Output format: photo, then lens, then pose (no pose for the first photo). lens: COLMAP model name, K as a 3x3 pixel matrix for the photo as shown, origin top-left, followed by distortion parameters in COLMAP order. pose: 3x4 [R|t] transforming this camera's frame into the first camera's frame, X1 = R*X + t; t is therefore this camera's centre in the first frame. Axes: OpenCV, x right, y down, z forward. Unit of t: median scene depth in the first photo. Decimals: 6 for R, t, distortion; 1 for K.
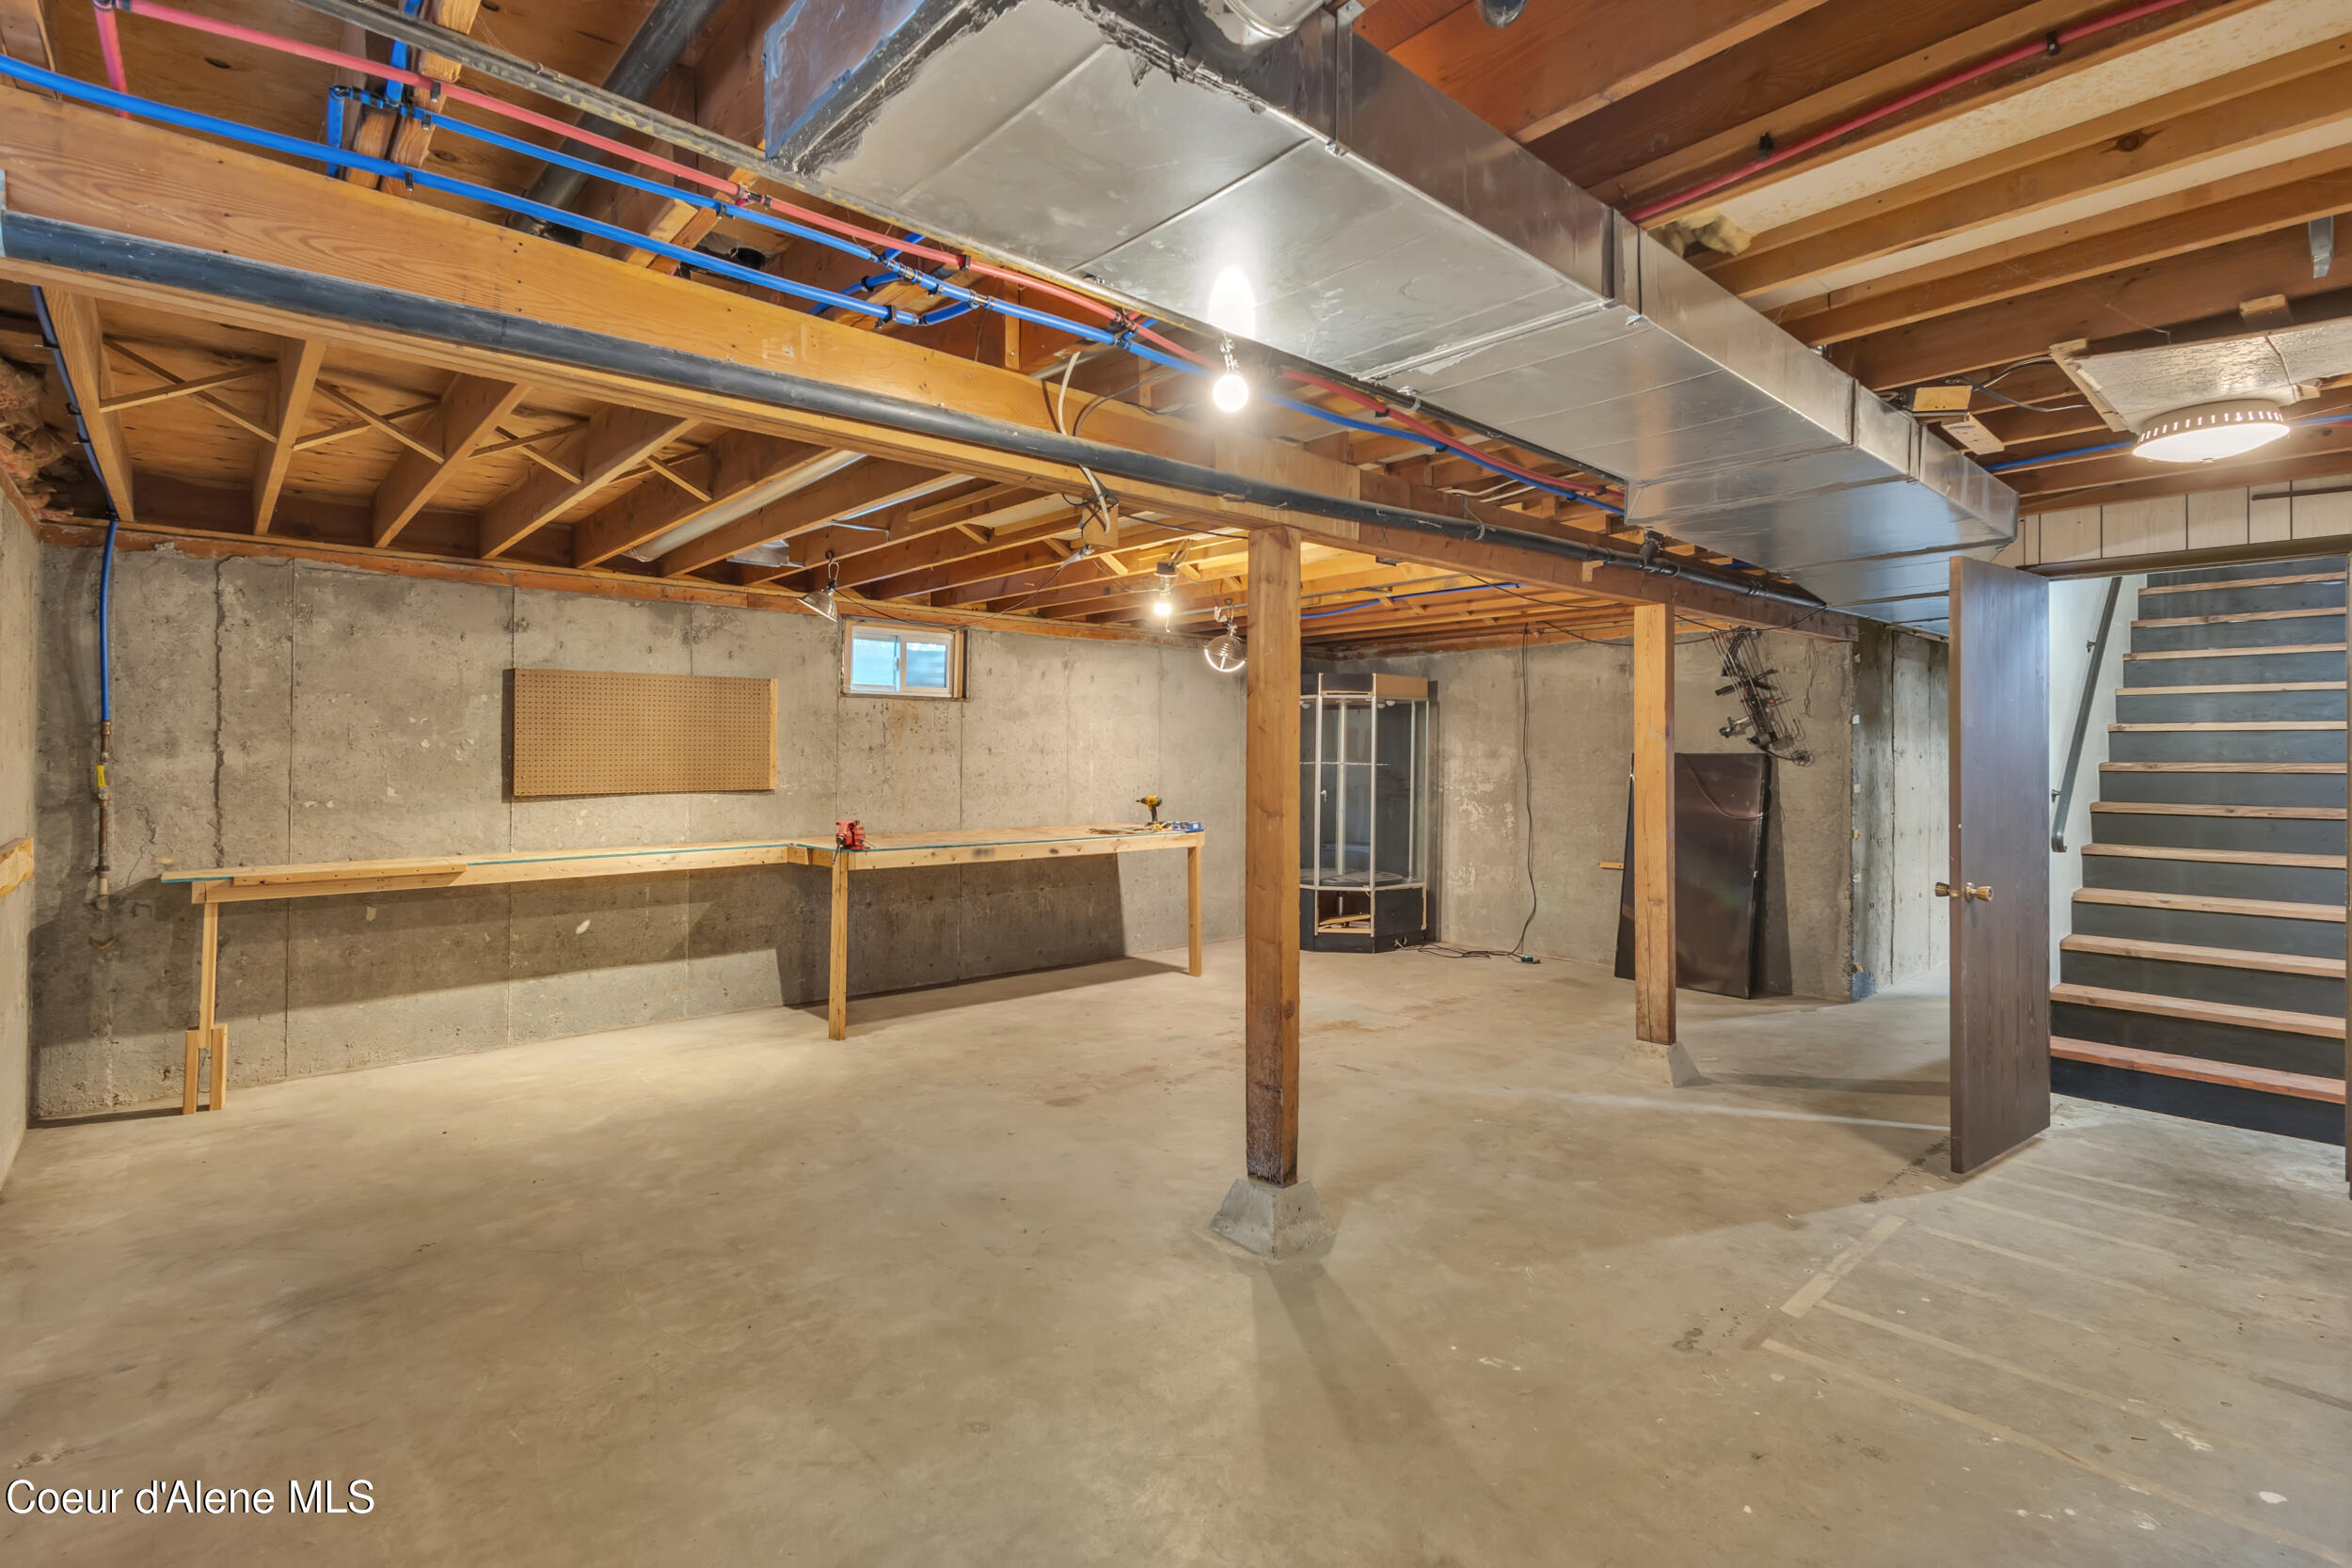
lens RADIAL K [[1090.4, 0, 1166.1], [0, 1090.4, 760.6], [0, 0, 1]] dist [0.004982, 0.001113]
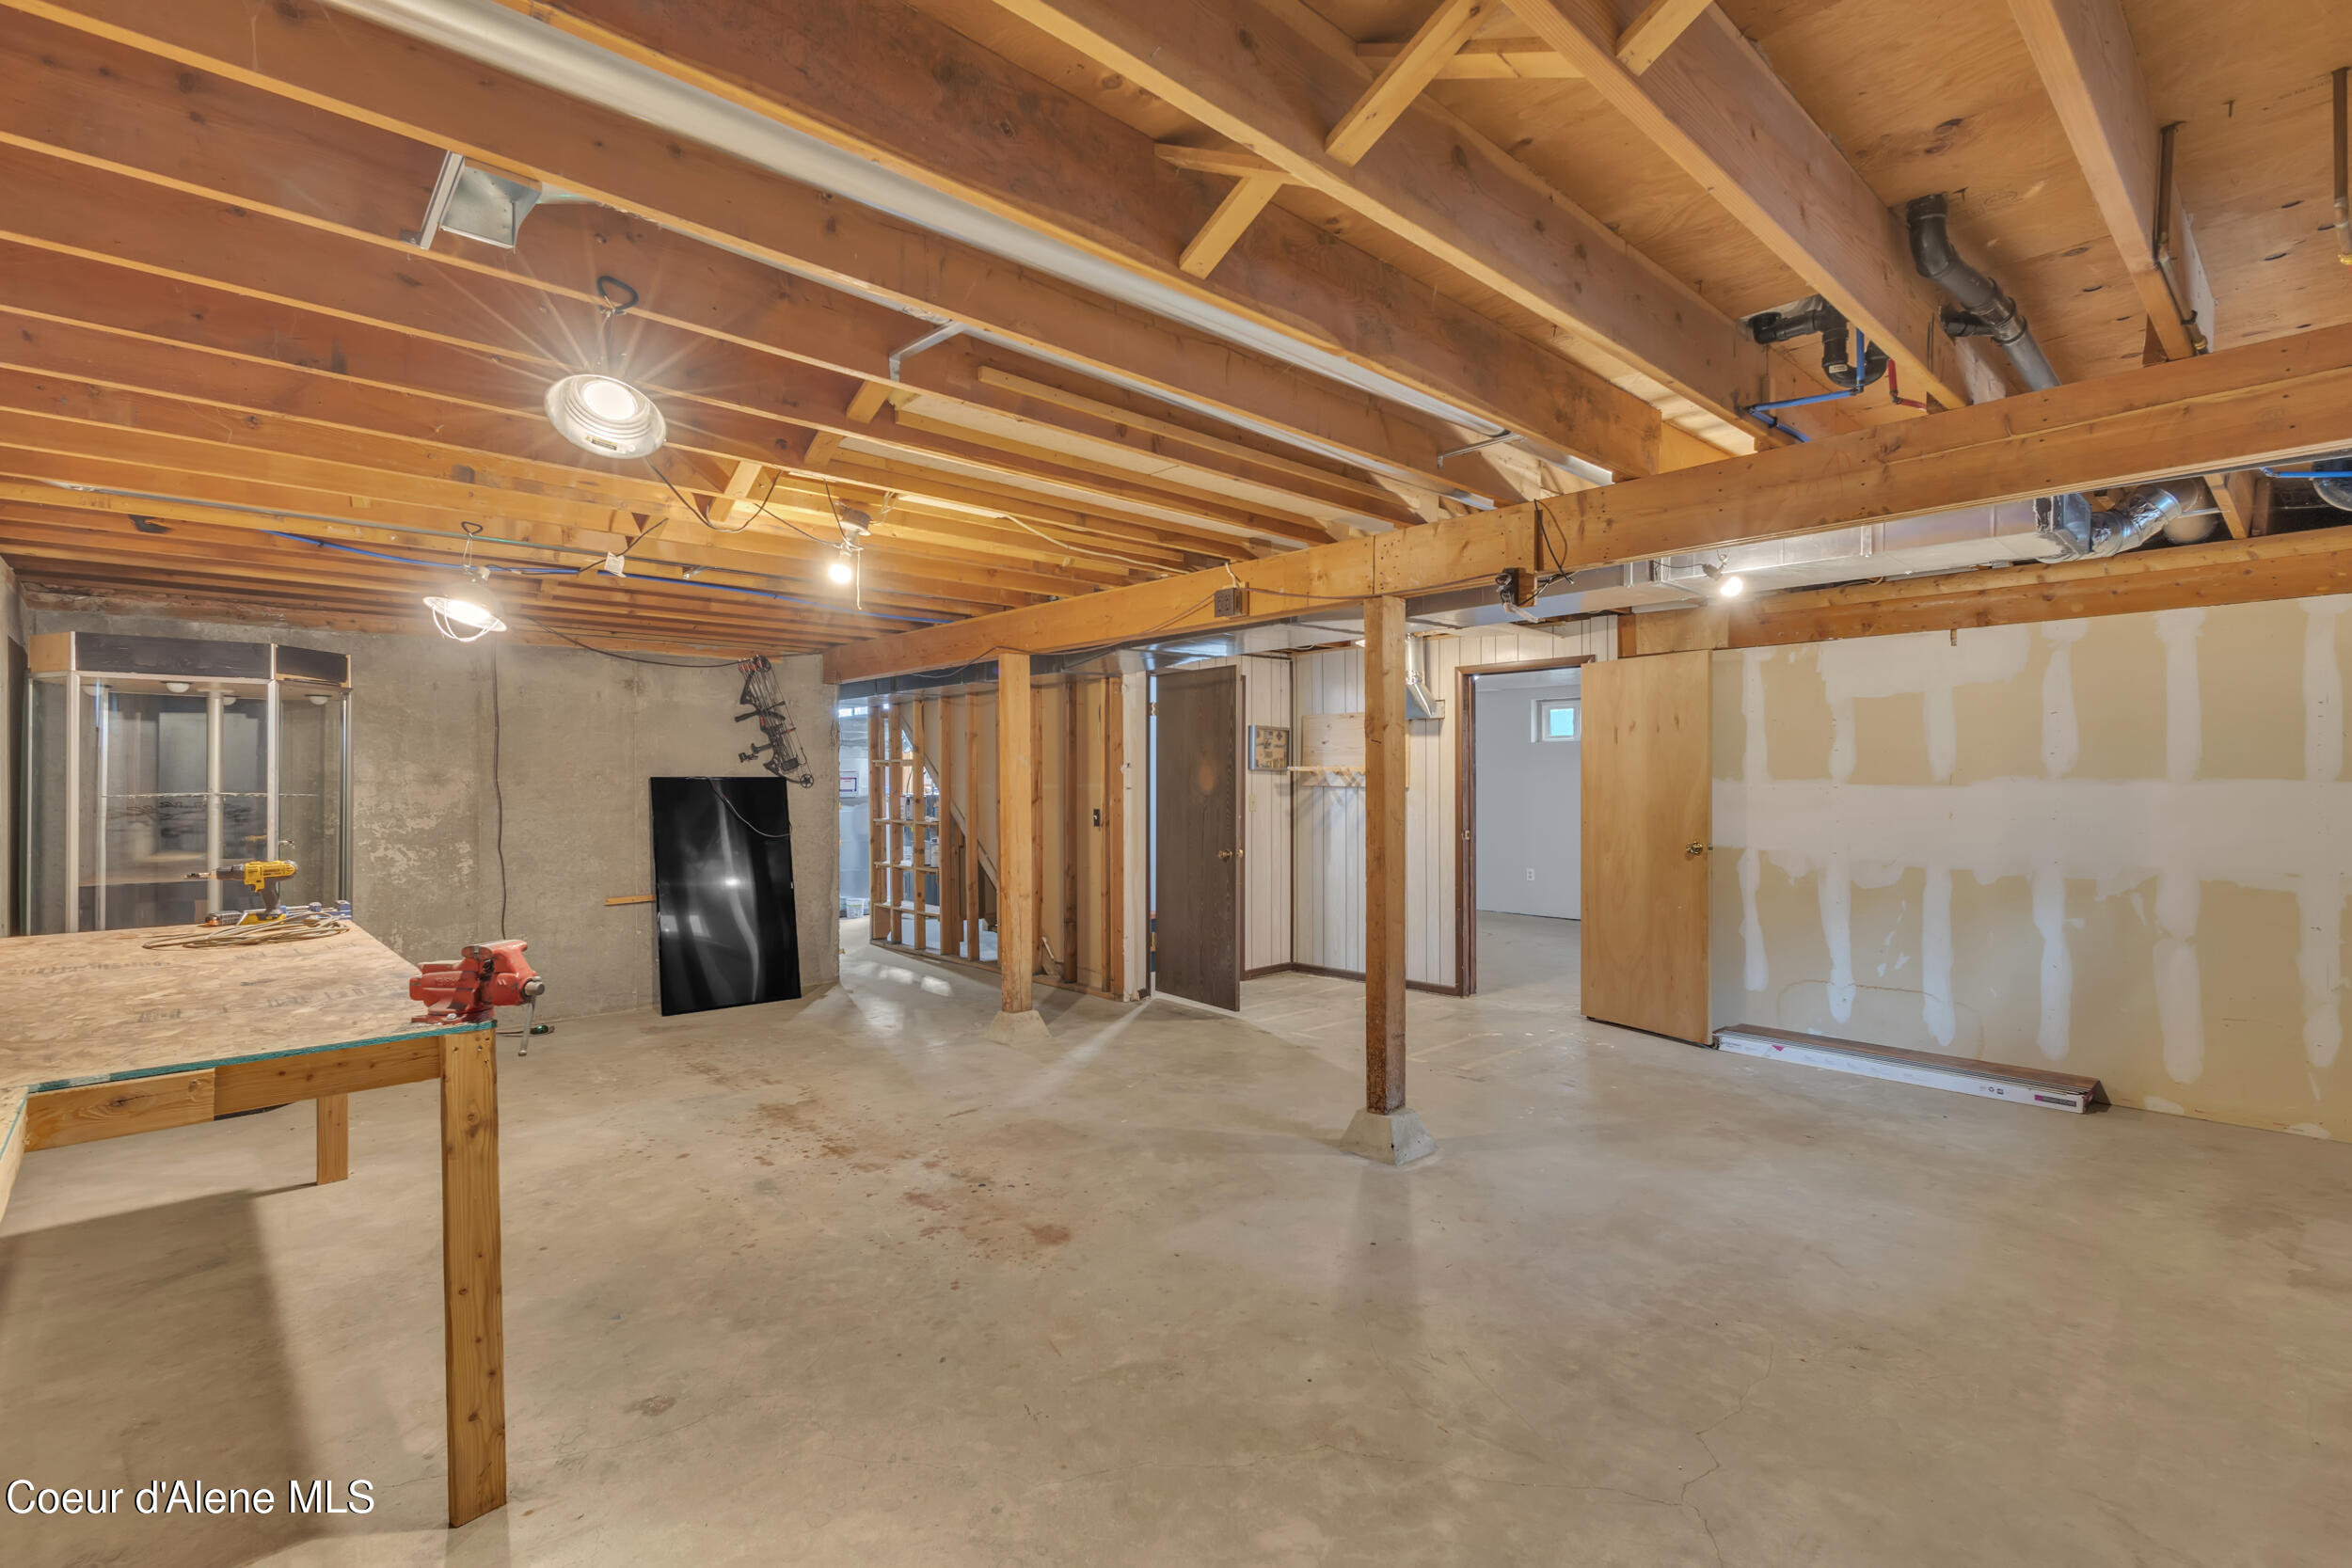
lens RADIAL K [[1090.4, 0, 1182.5], [0, 1090.4, 781.0], [0, 0, 1]] dist [0.004982, 0.001113]
pose [[-0.023494, -0.004816, 0.999712, -0.885222], [0.010546, 0.999932, 0.005065, -0.005144], [-0.999668, 0.010662, -0.023441, 0.961428]]
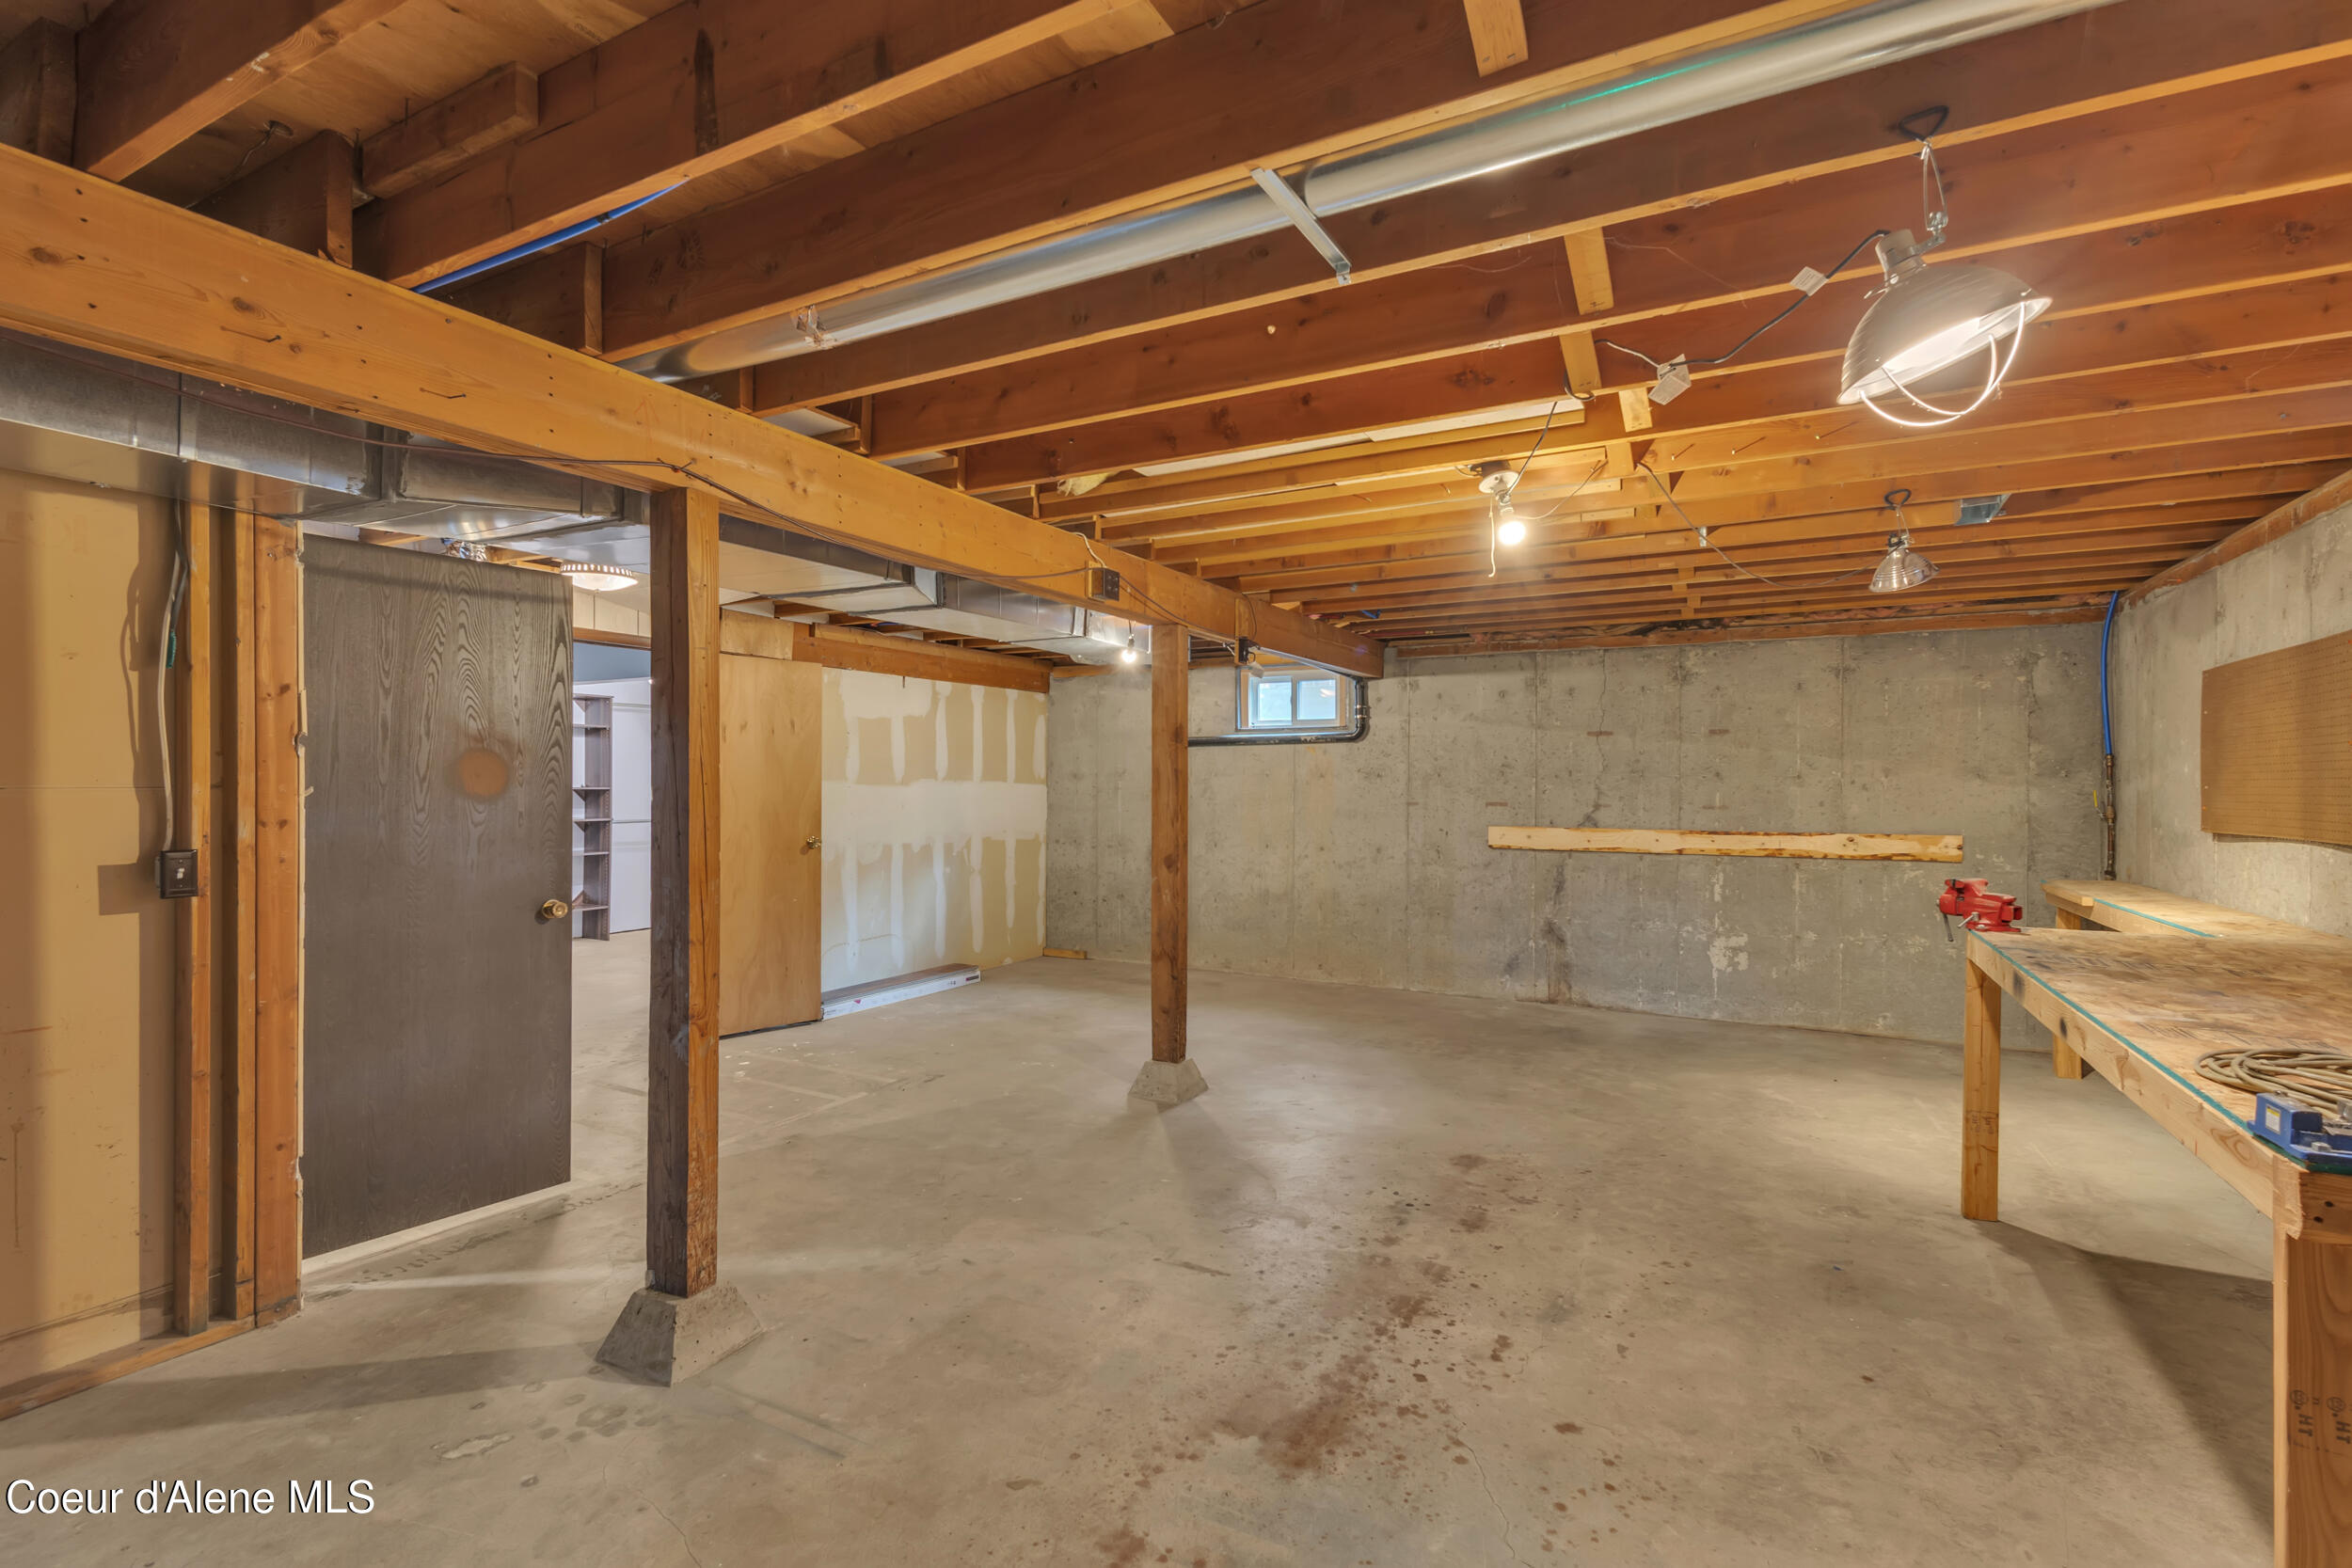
lens RADIAL K [[1090.4, 0, 1169.4], [0, 1090.4, 789.2], [0, 0, 1]] dist [0.004982, 0.001113]
pose [[-0.939673, -0.001827, -0.342070, 0.464119], [-0.006443, 0.999903, 0.012360, -0.003433], [0.342014, 0.013818, -0.939593, 1.828306]]
